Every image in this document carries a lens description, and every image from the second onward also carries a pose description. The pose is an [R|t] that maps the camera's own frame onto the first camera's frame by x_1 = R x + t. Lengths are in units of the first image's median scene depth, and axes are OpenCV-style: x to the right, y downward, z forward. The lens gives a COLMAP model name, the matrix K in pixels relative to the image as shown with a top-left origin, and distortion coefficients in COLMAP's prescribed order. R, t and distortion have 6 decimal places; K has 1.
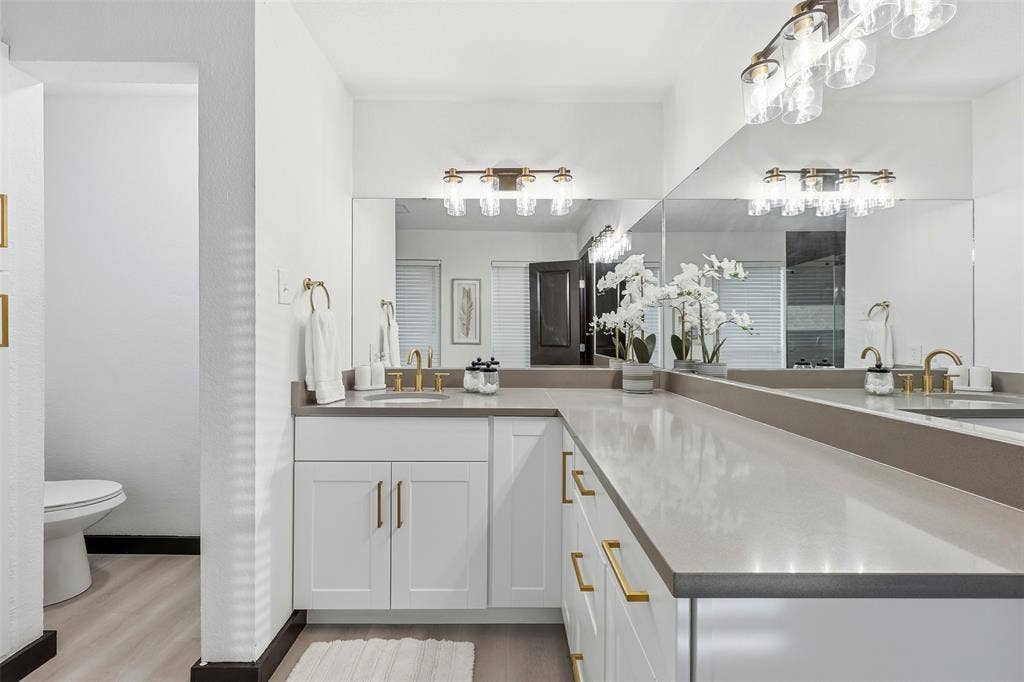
lens RADIAL K [[434.5, 0, 511.6], [0, 434.5, 337.5], [0, 0, 1]] dist [0.002093, 0.000269]
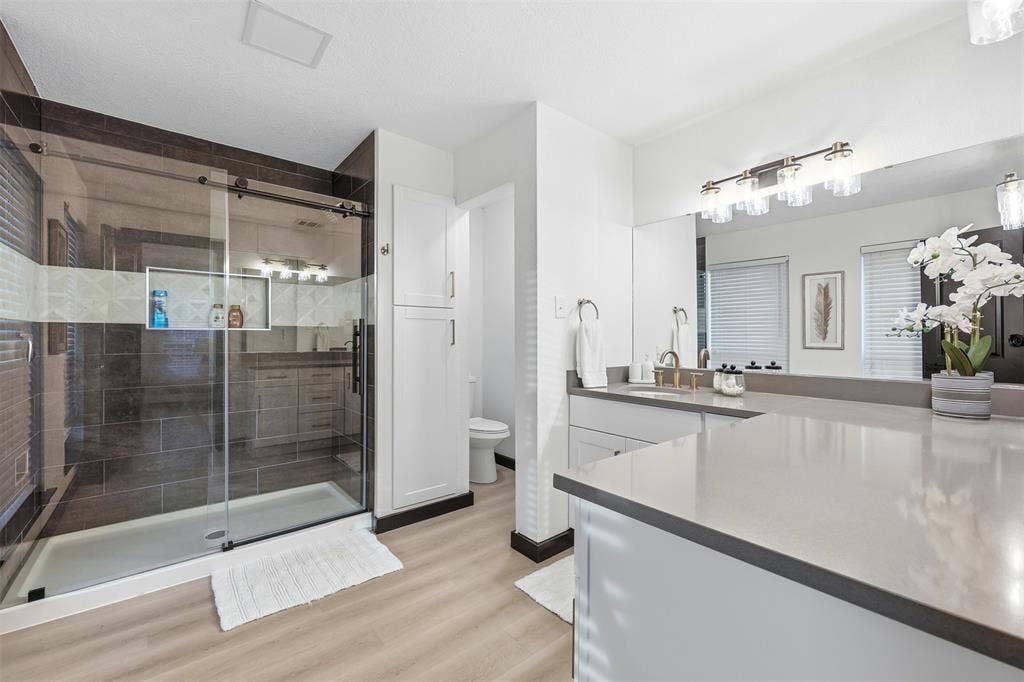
lens RADIAL K [[414.6, 0, 513.9], [0, 414.6, 338.7], [0, 0, 1]] dist [-0.001493, -0.000505]
pose [[0.628991, -0.001706, -0.777411, 0.359618], [-0.001164, 0.999994, -0.003137, -0.000095], [0.777412, 0.002878, 0.628985, -0.010548]]
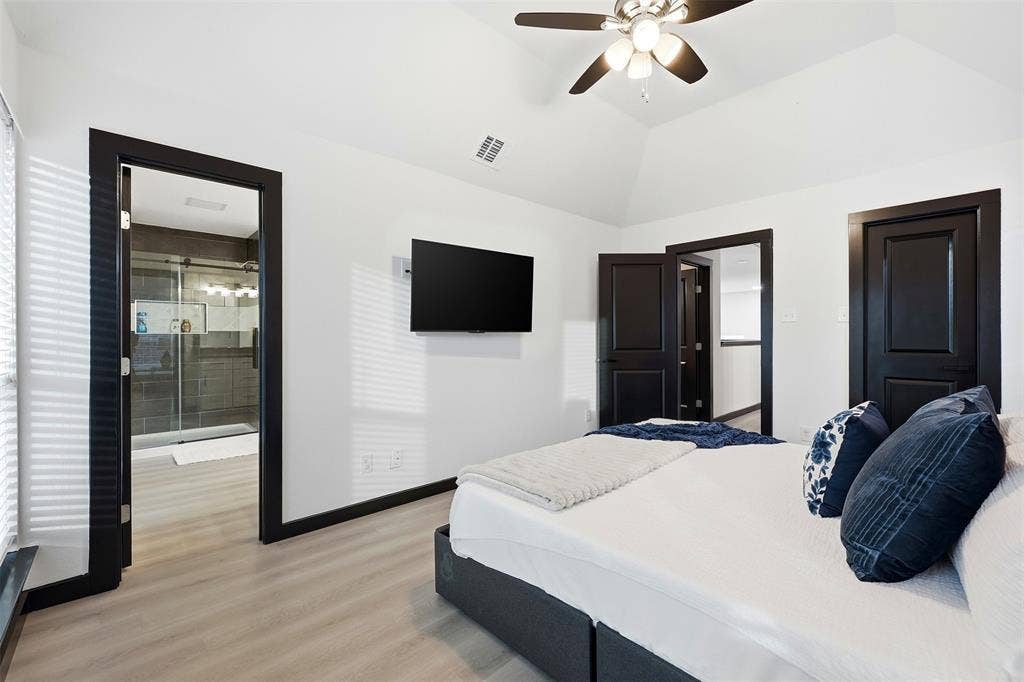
lens RADIAL K [[414.6, 0, 513.9], [0, 414.6, 338.7], [0, 0, 1]] dist [-0.001493, -0.000505]
pose [[0.674063, 0.004644, -0.738659, 1.685199], [-0.006524, 0.999979, 0.000333, -0.015300], [0.738645, 0.004595, 0.674079, -0.074063]]
